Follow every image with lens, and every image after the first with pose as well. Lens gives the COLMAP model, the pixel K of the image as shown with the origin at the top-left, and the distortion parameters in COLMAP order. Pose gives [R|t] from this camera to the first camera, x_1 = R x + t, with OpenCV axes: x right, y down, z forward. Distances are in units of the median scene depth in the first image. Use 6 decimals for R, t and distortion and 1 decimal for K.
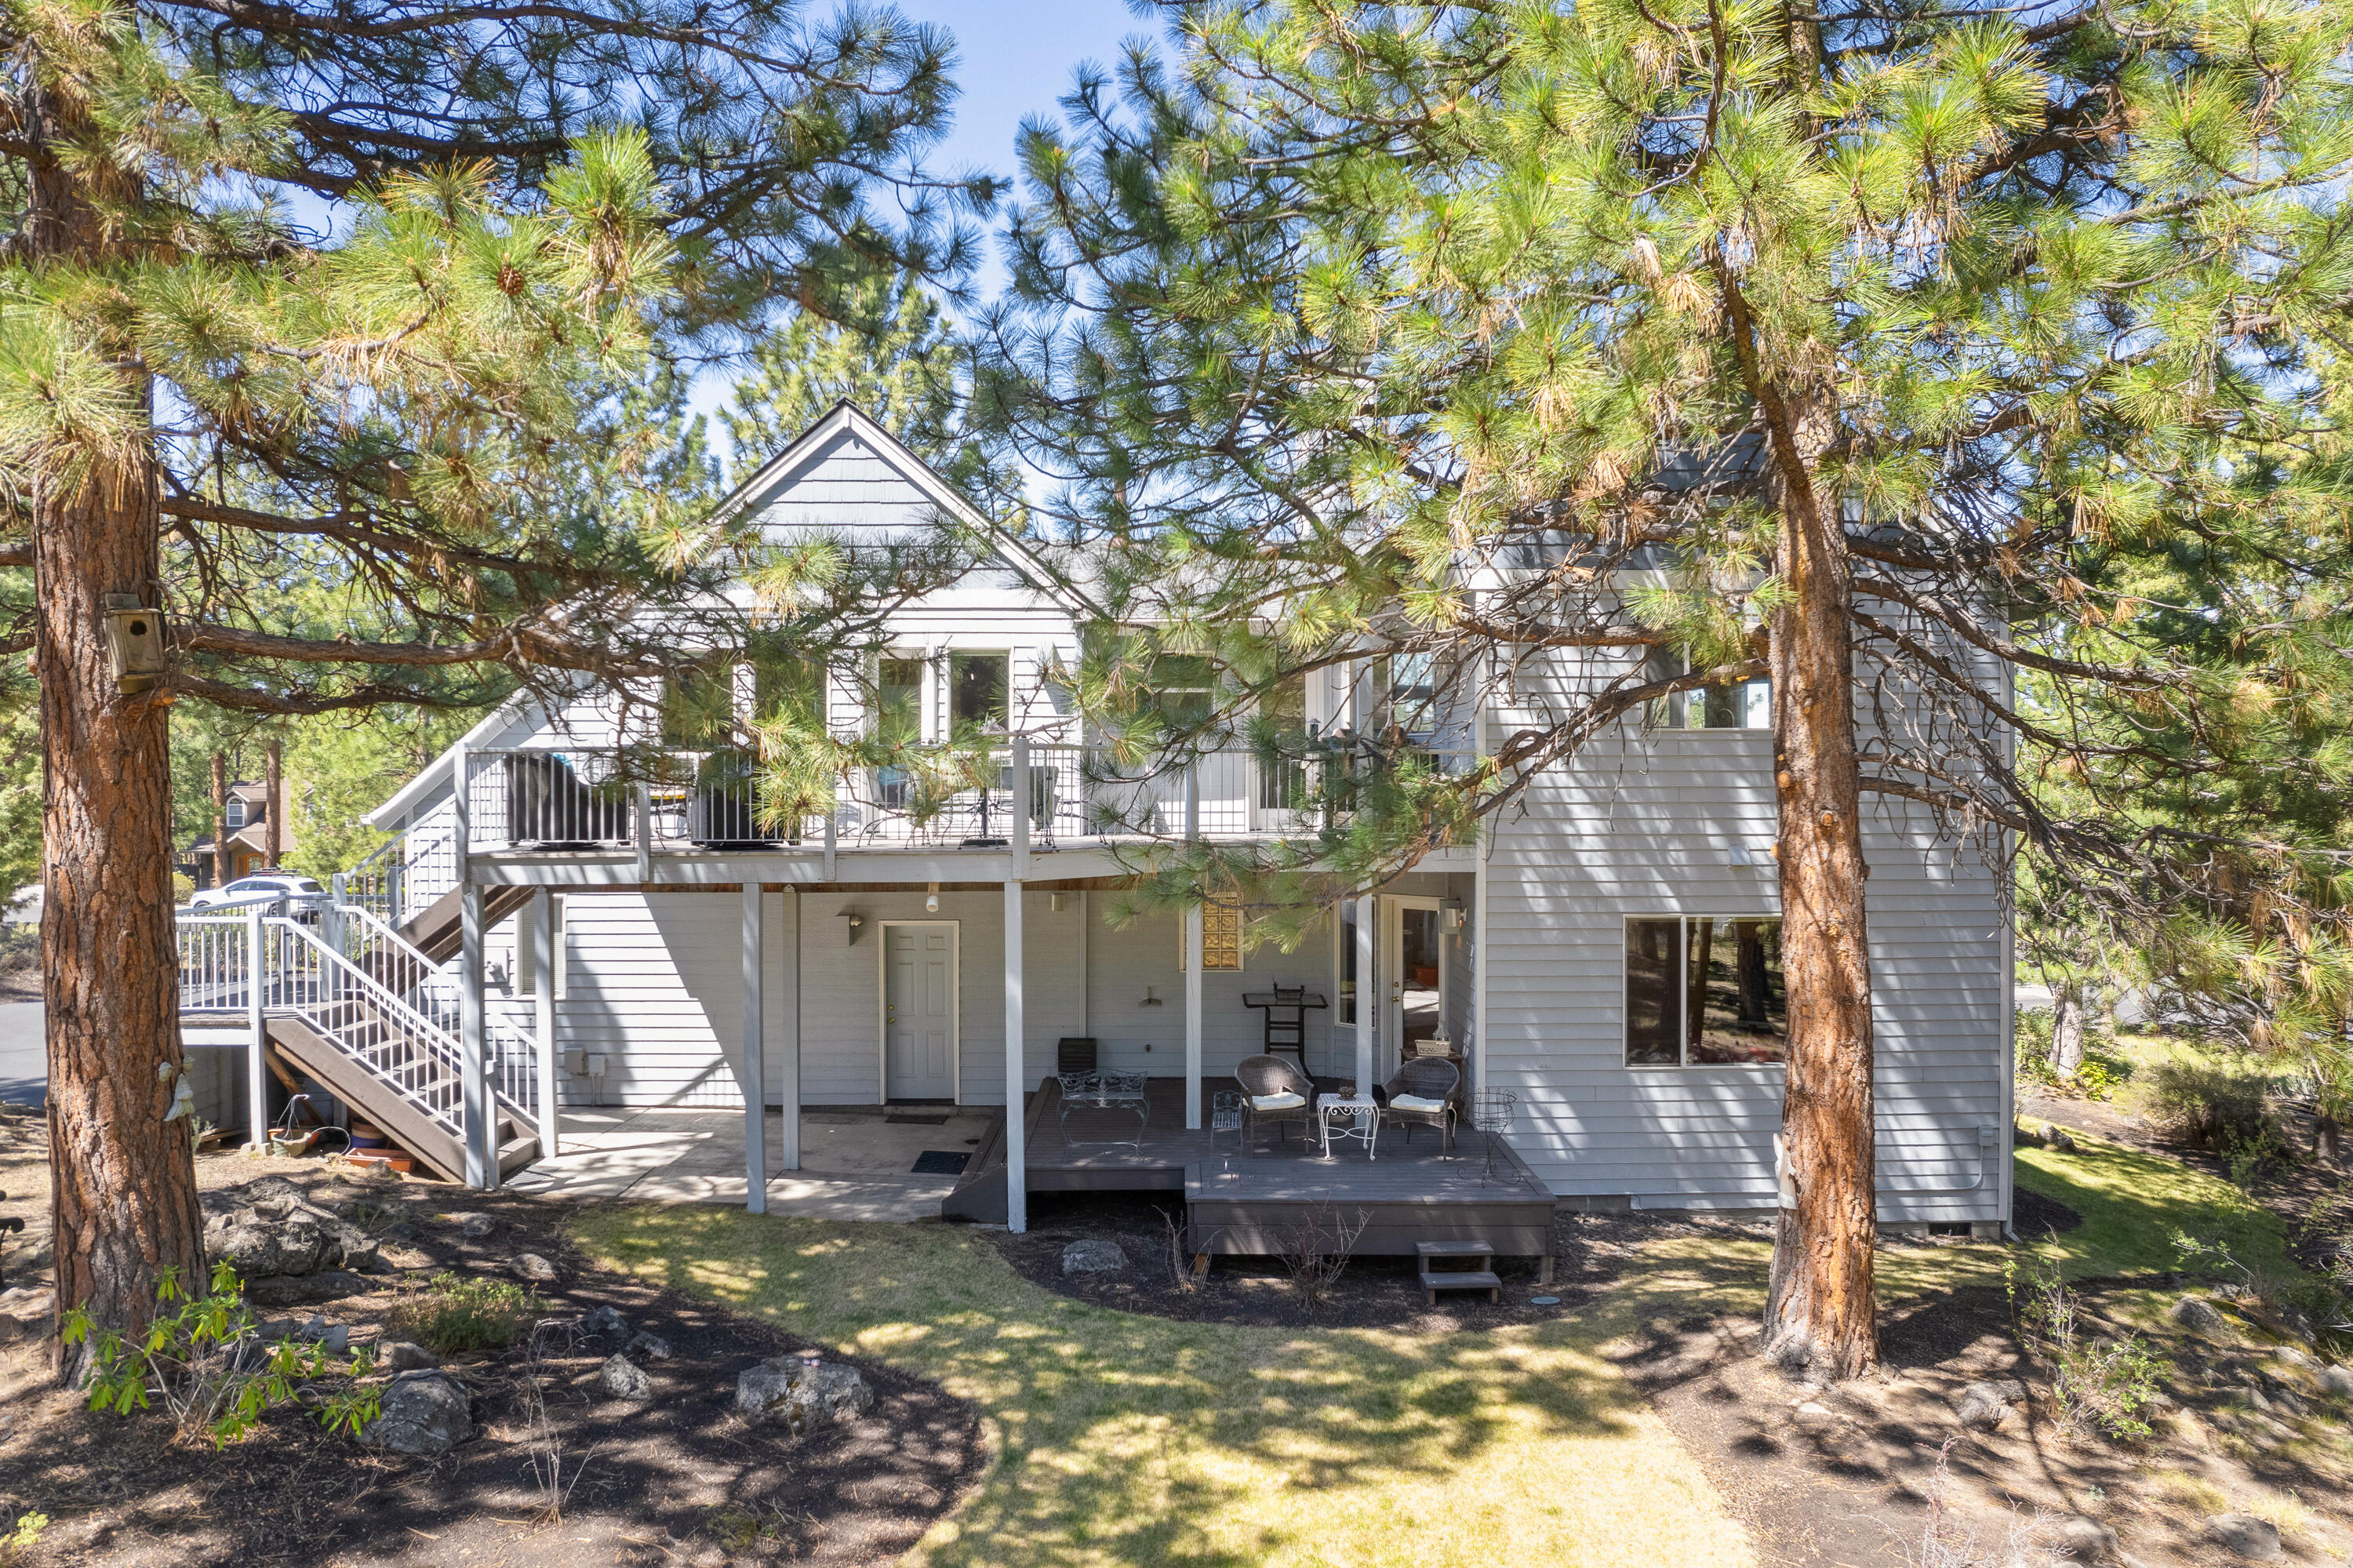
lens RADIAL K [[1501.4, 0, 1189.6], [0, 1501.4, 777.2], [0, 0, 1]] dist [-0.069246, 0.059662]
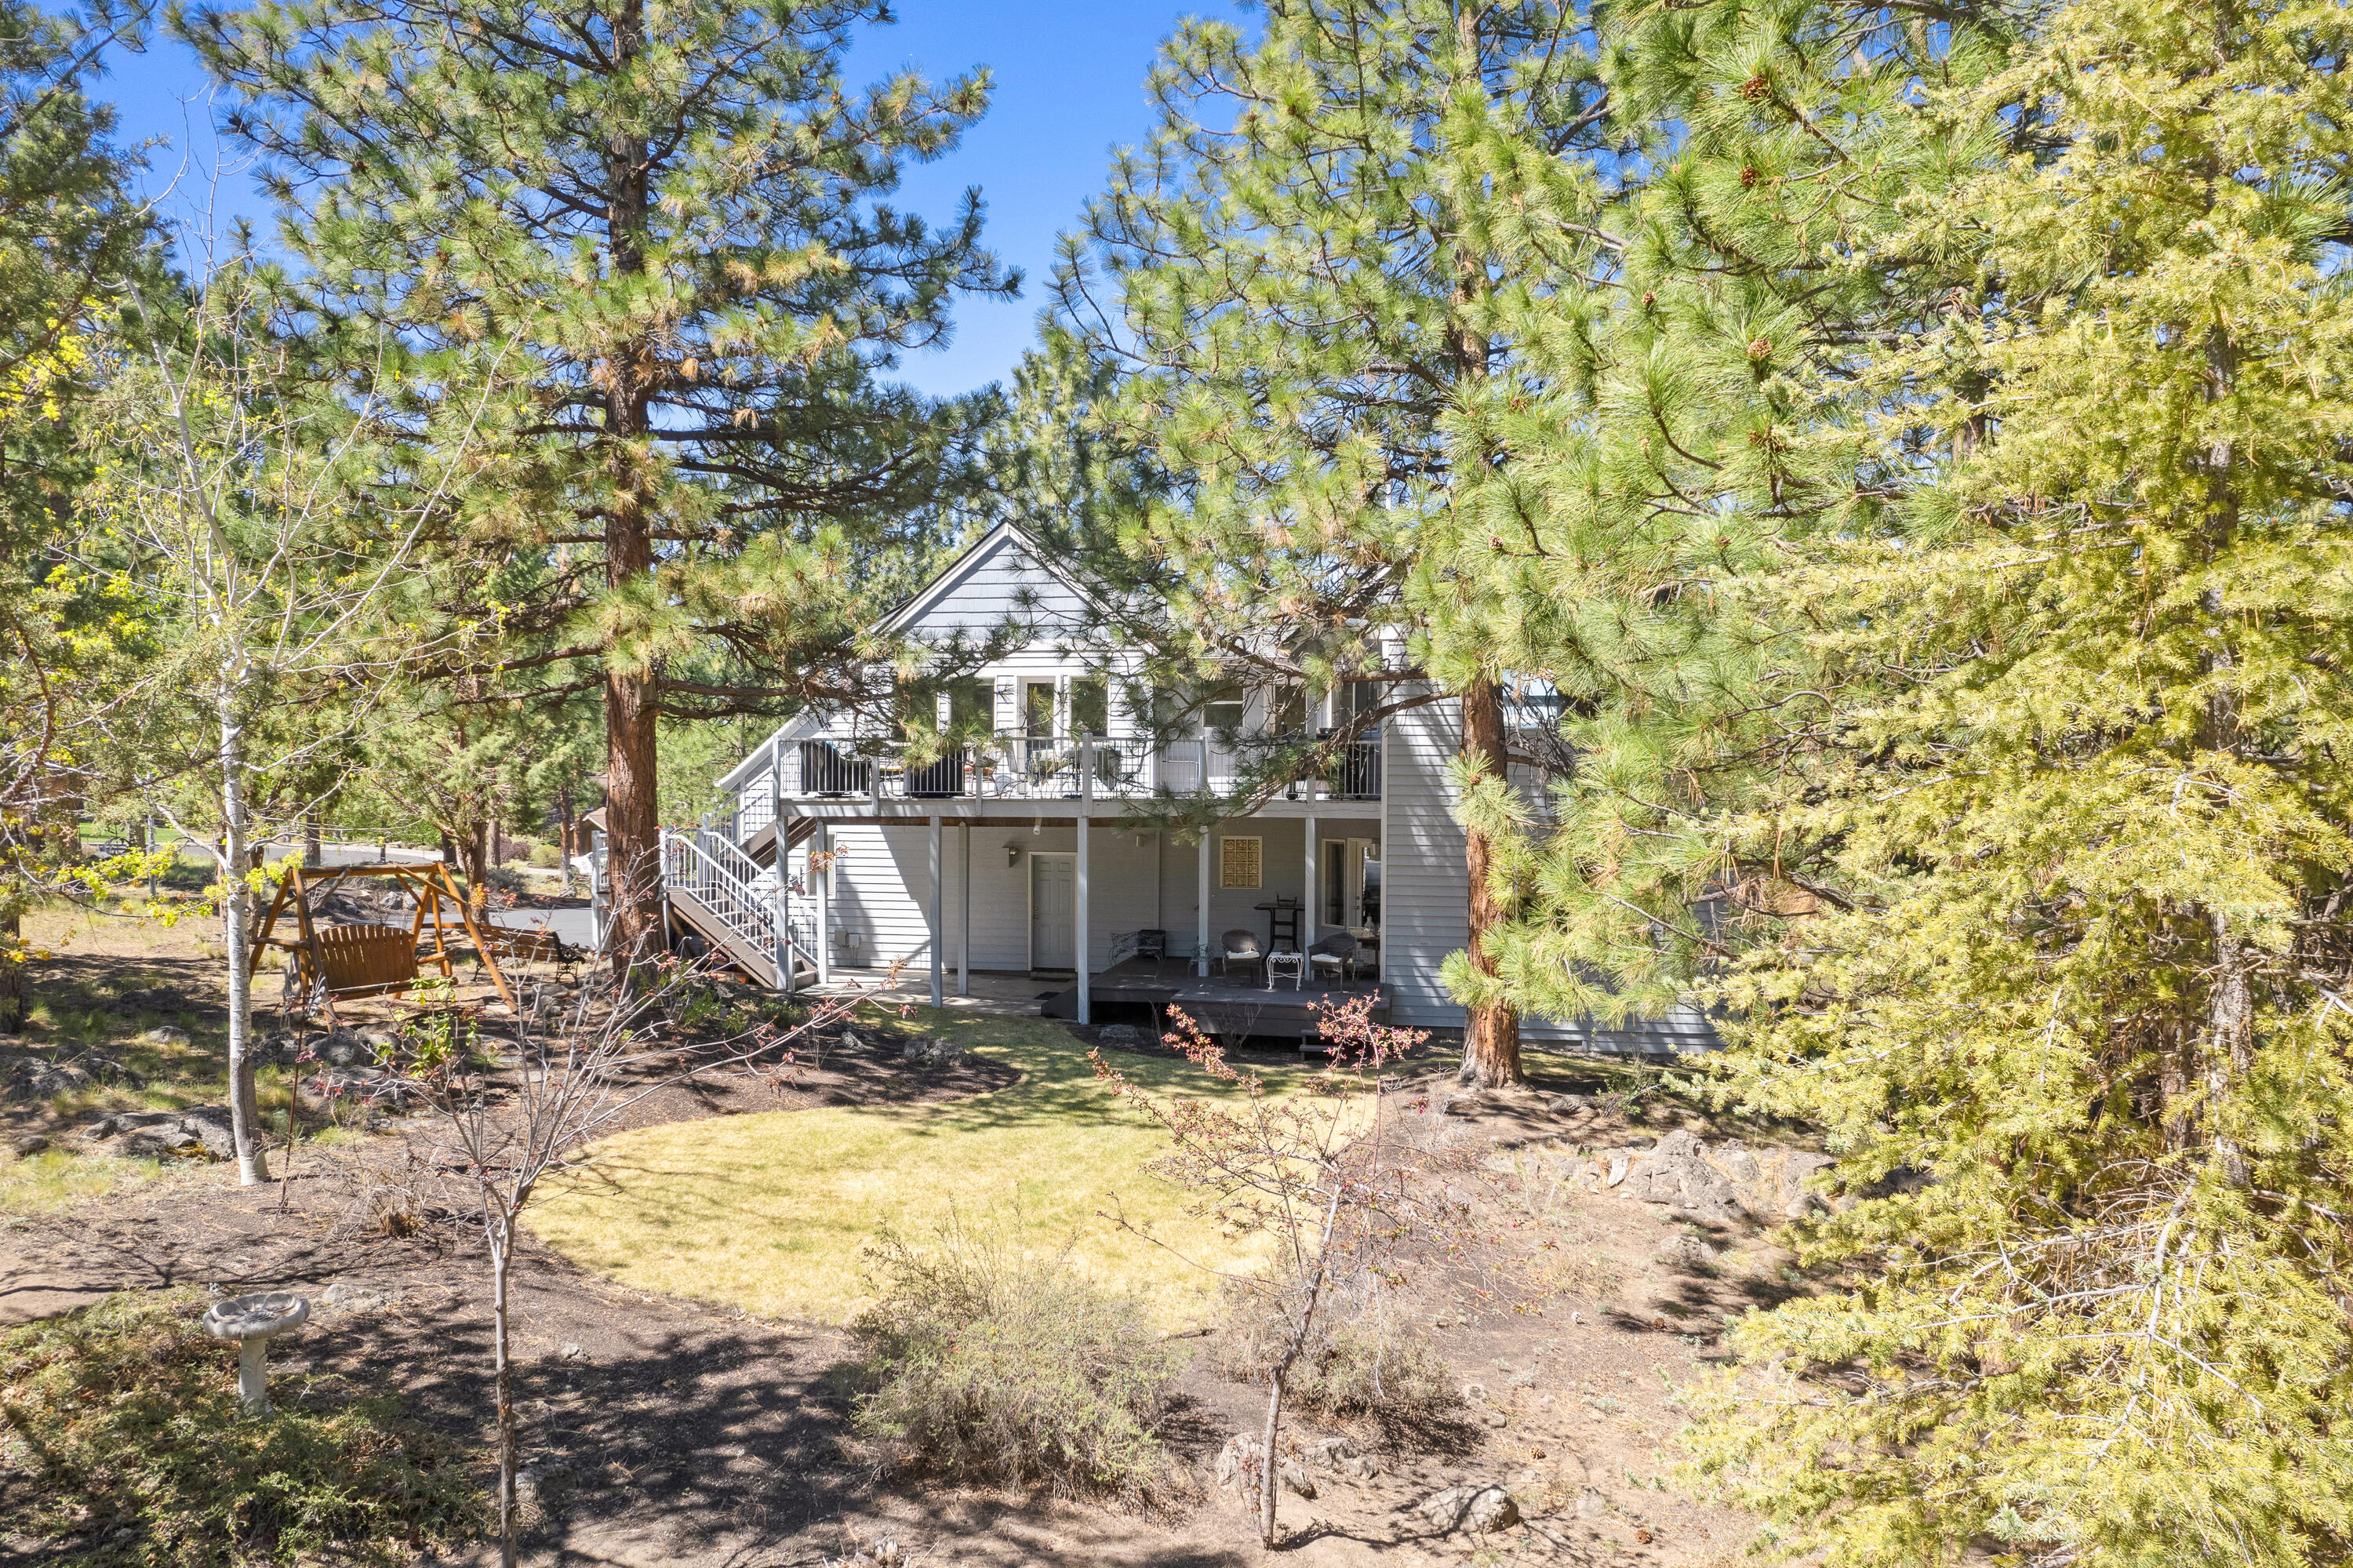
lens RADIAL K [[1501.4, 0, 1189.6], [0, 1501.4, 777.2], [0, 0, 1]] dist [-0.069246, 0.059662]
pose [[0.984205, 0.006802, -0.176900, 0.285363], [-0.006856, 0.999976, 0.000310, 0.021431], [0.176898, 0.000908, 0.984229, -0.616515]]
